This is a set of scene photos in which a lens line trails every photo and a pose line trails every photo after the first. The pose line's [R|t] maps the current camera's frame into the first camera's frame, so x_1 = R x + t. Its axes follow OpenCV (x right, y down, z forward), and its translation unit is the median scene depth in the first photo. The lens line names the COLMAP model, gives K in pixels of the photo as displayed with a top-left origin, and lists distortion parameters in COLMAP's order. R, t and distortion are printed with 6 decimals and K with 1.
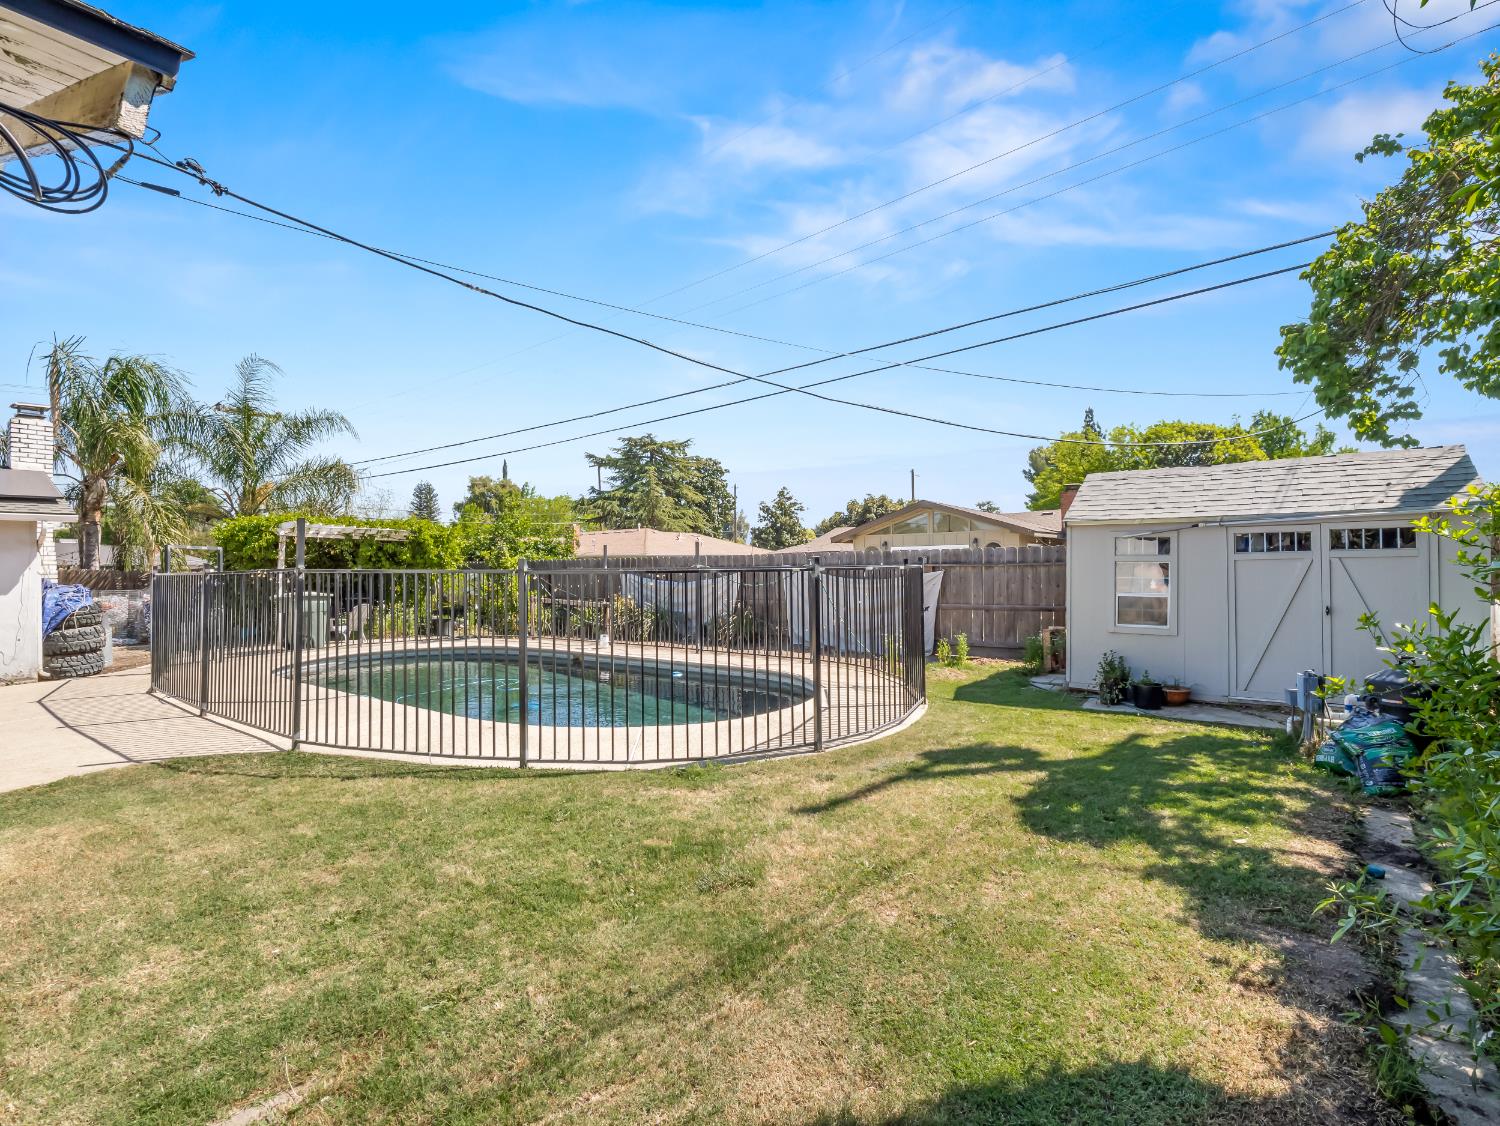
lens RADIAL K [[726.0, 0, 741.9], [0, 726.0, 562.7], [0, 0, 1]] dist [-0.004956, -0.001141]
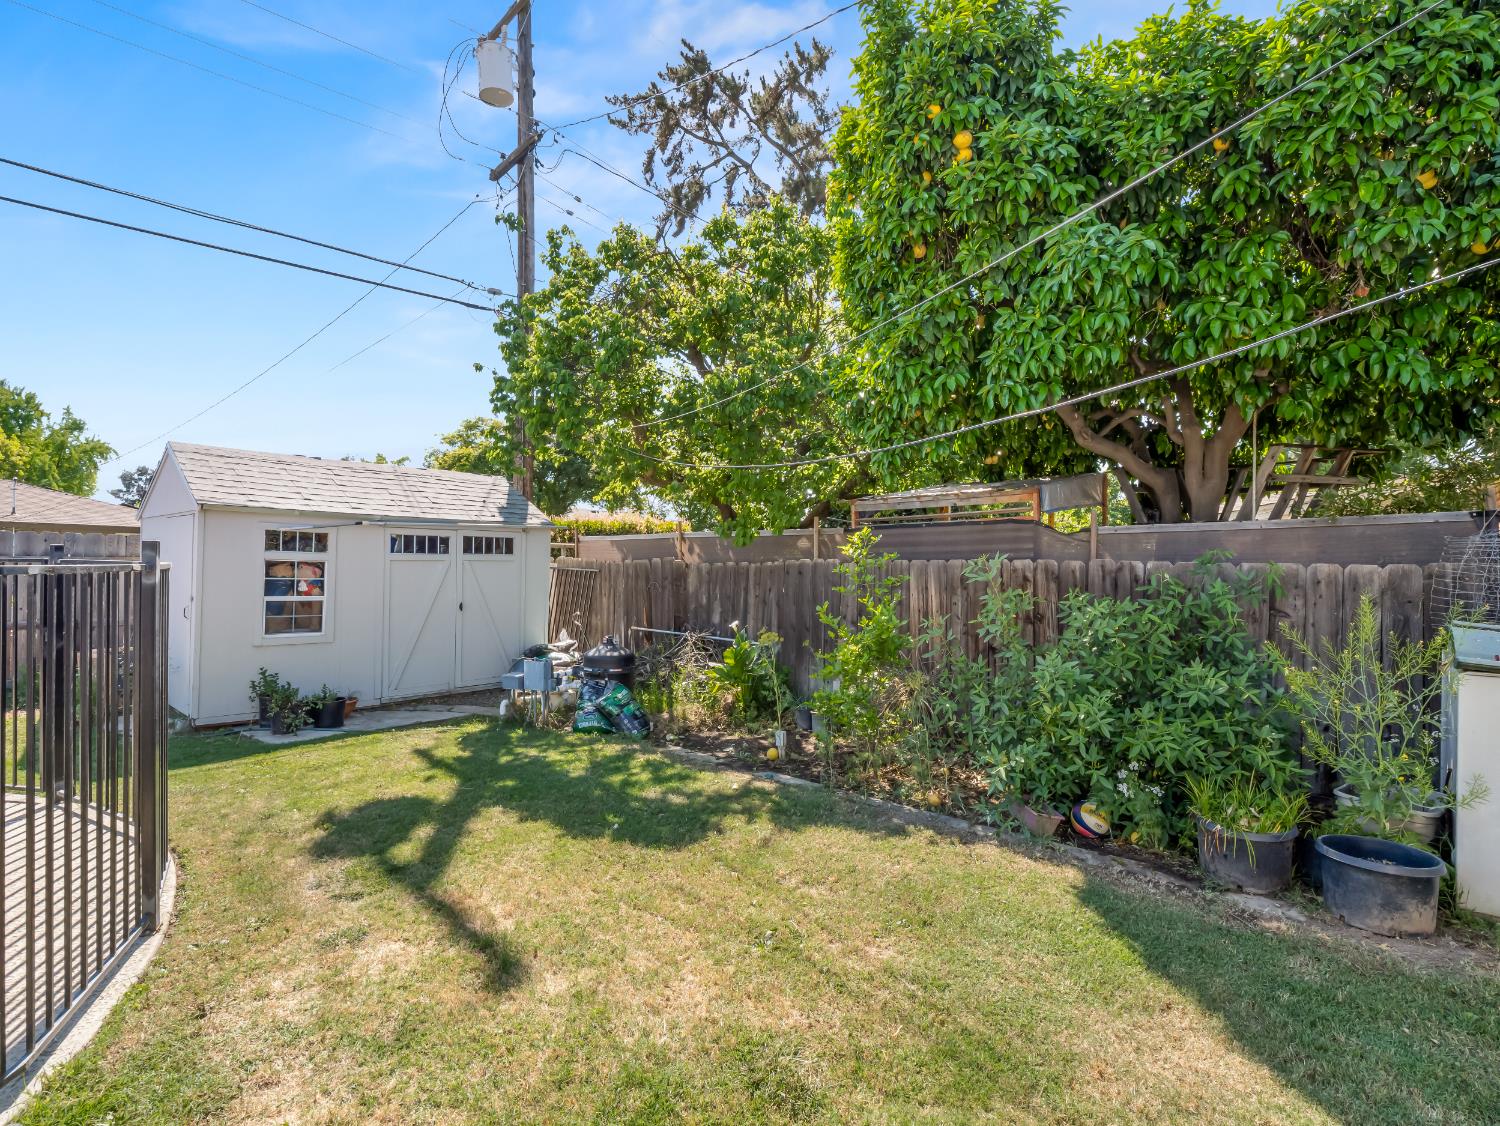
lens RADIAL K [[728.7, 0, 747.2], [0, 728.7, 557.1], [0, 0, 1]] dist [-0.005440, -0.001203]
pose [[0.070421, 0.024271, 0.997222, -0.497230], [-0.018408, 0.999565, -0.023029, 0.010724], [-0.997348, -0.016735, 0.070837, 0.760991]]
